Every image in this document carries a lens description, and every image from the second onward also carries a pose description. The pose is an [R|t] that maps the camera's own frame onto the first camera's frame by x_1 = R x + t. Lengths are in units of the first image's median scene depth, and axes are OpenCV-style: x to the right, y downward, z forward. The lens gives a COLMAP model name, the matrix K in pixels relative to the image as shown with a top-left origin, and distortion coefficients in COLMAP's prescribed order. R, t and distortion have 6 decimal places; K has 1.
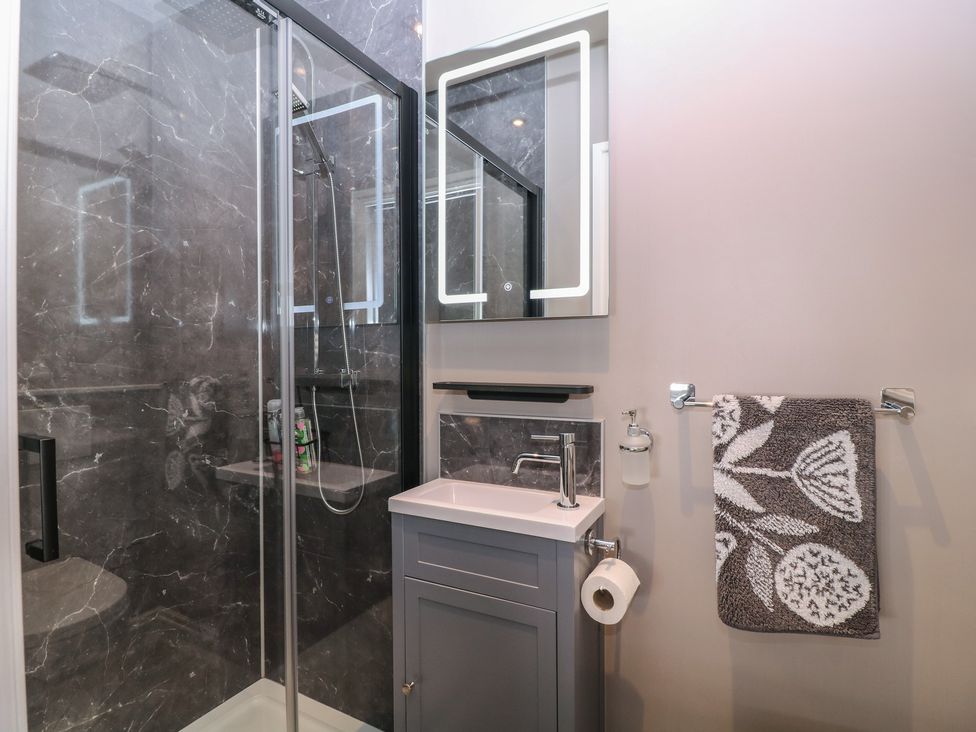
lens RADIAL K [[508.9, 0, 487.6], [0, 508.9, 359.9], [0, 0, 1]] dist [-0.012967, -0.008254]
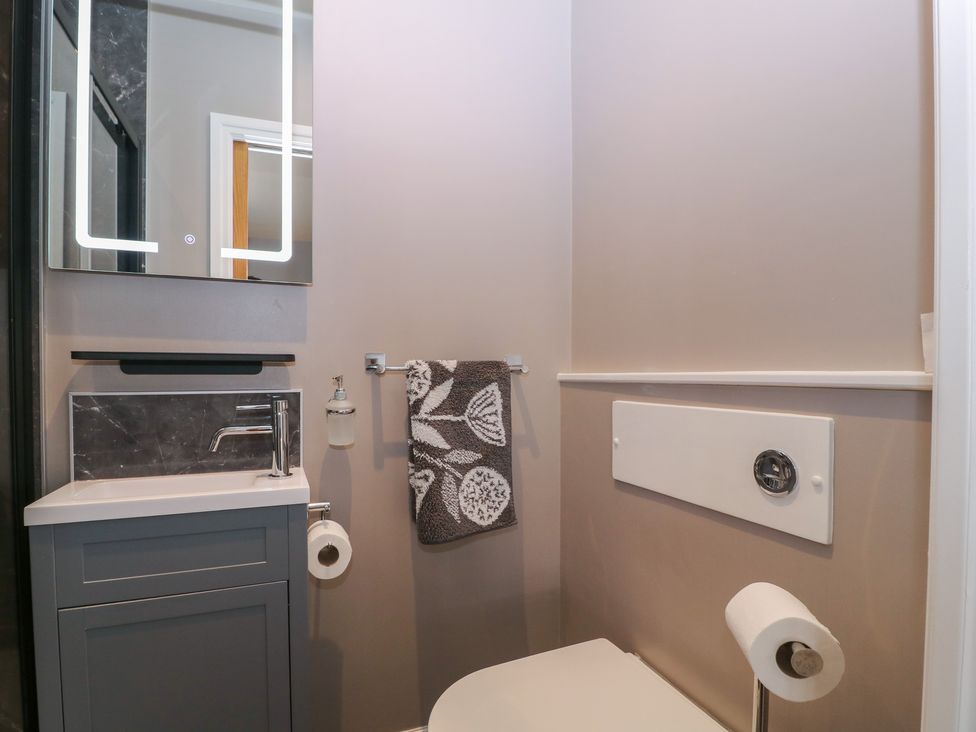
lens RADIAL K [[508.9, 0, 475.1], [0, 508.9, 383.9], [0, 0, 1]] dist [-0.012967, -0.008254]
pose [[0.660872, -0.013005, 0.750386, -0.379415], [0.003738, 0.999894, 0.014038, 0.119806], [-0.750489, -0.006472, 0.660851, 0.102562]]
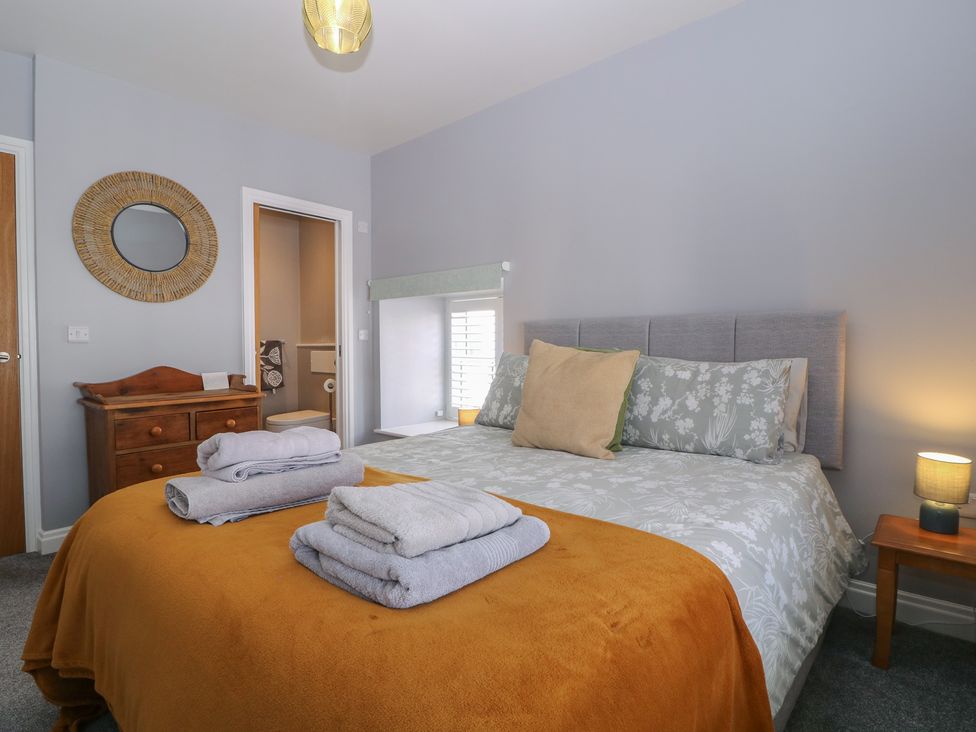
lens RADIAL K [[508.9, 0, 482.8], [0, 508.9, 360.5], [0, 0, 1]] dist [-0.012967, -0.008254]
pose [[0.230929, -0.033163, 0.972405, -3.583474], [0.003048, 0.999439, 0.033361, 0.110505], [-0.972966, -0.004740, 0.230901, -2.063418]]
